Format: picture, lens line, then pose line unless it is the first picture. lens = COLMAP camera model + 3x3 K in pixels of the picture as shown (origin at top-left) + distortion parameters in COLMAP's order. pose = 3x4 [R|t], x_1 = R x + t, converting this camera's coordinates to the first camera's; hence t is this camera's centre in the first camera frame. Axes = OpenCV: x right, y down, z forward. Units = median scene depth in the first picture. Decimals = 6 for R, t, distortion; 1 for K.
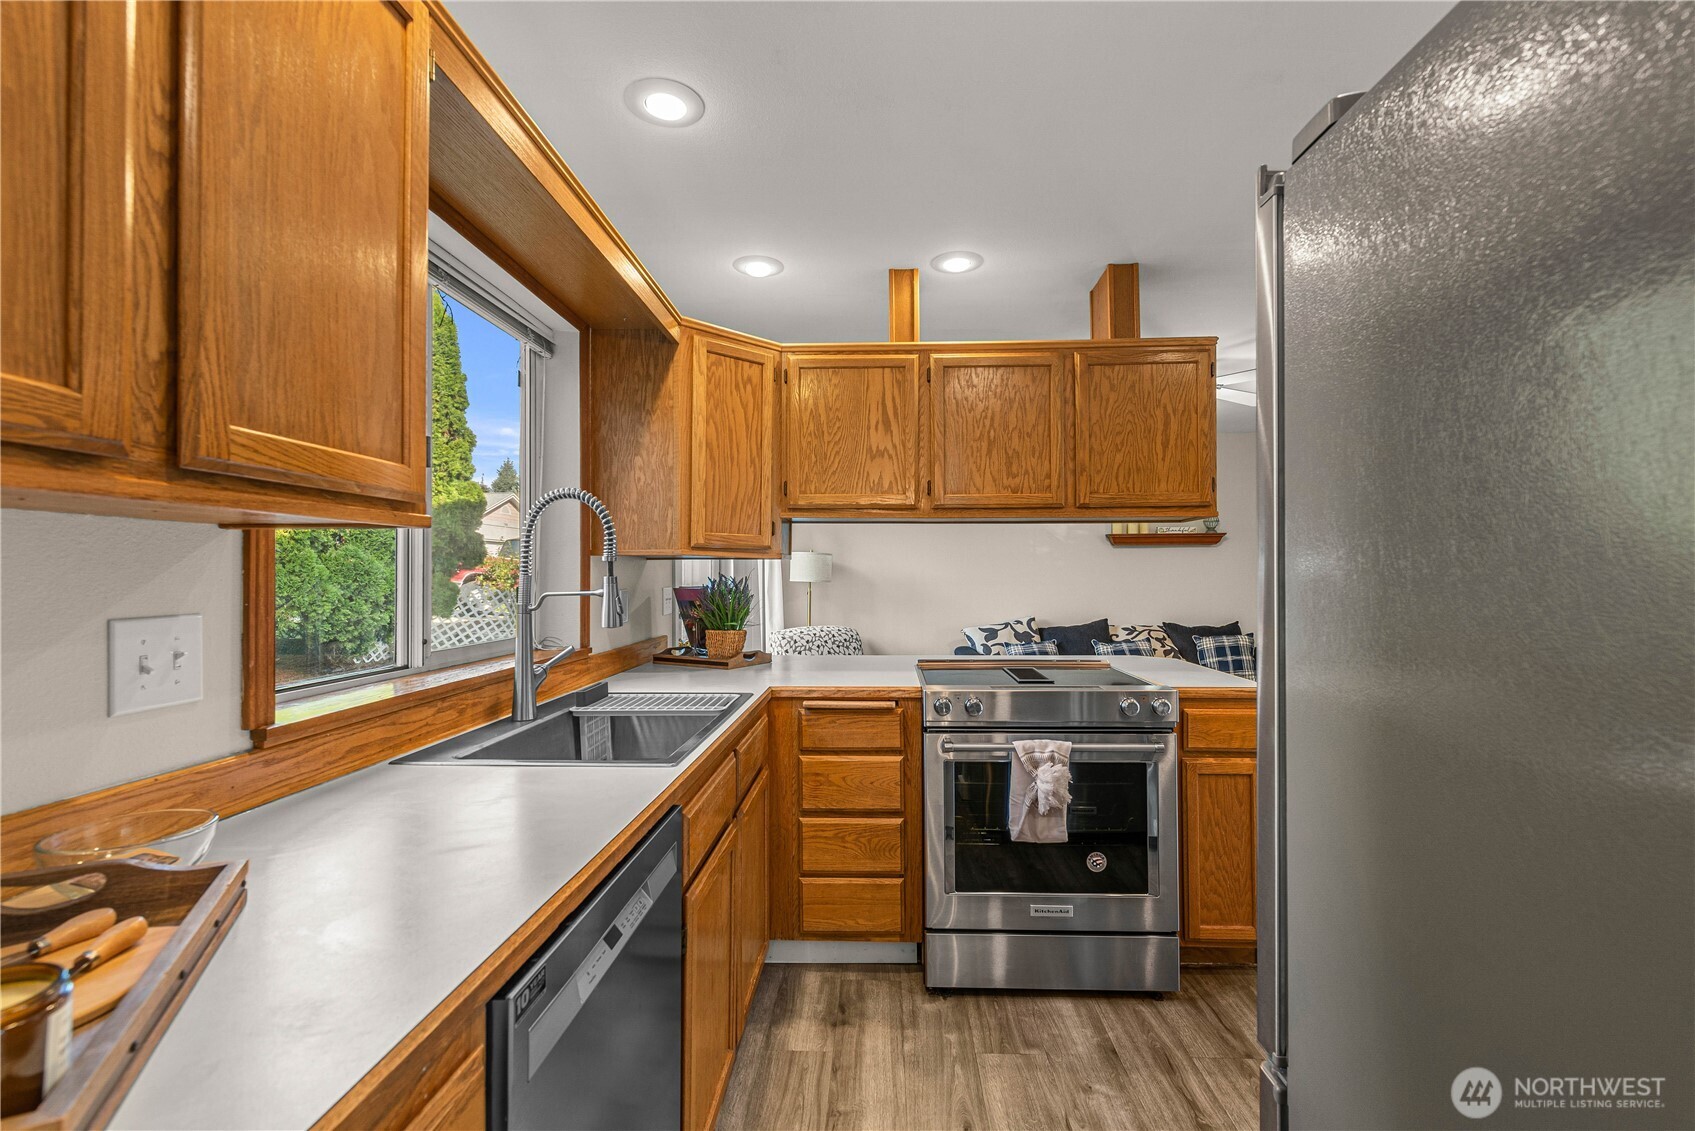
lens RADIAL K [[734.3, 0, 856.5], [0, 734.3, 566.8], [0, 0, 1]] dist [0.004482, -0.000650]
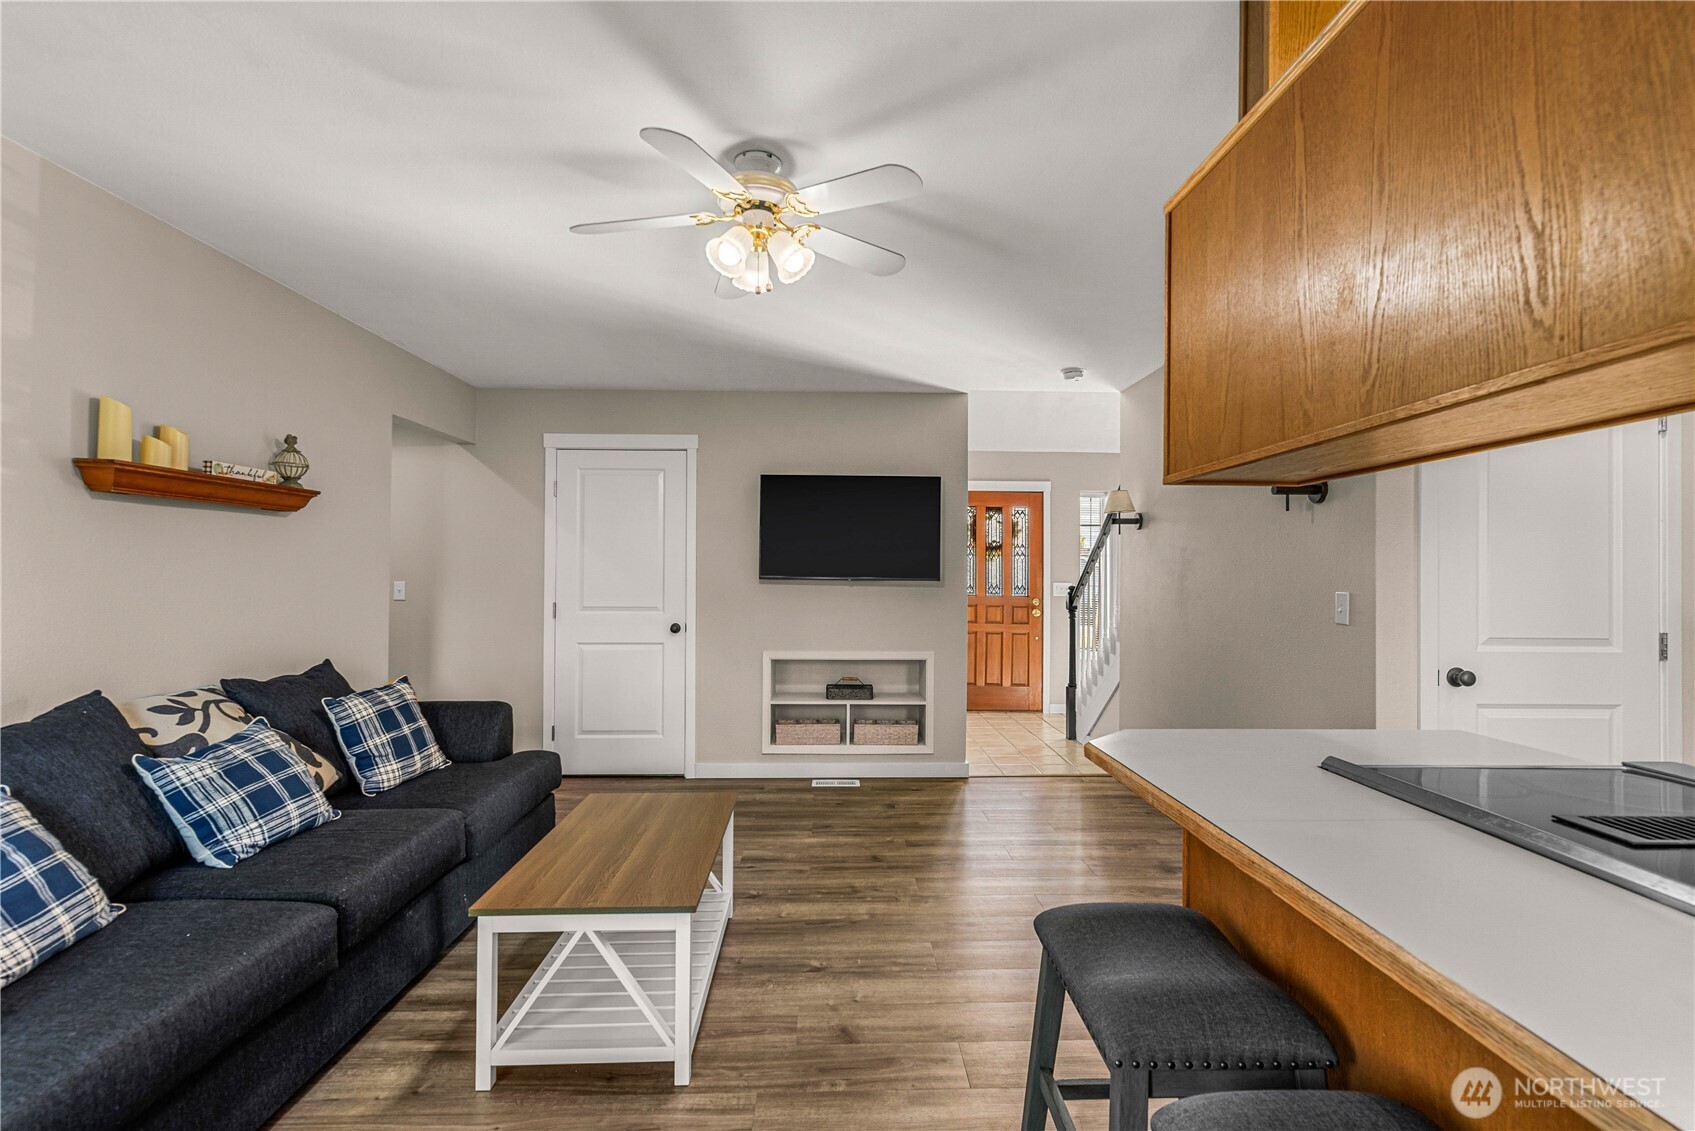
lens RADIAL K [[775.3, 0, 861.1], [0, 775.3, 564.8], [0, 0, 1]] dist [0.001782, -0.000391]
pose [[-0.078771, 0.017582, 0.996738, -0.152870], [-0.020167, 0.999612, -0.019226, 0.018625], [-0.996689, -0.021615, -0.078385, 1.414924]]
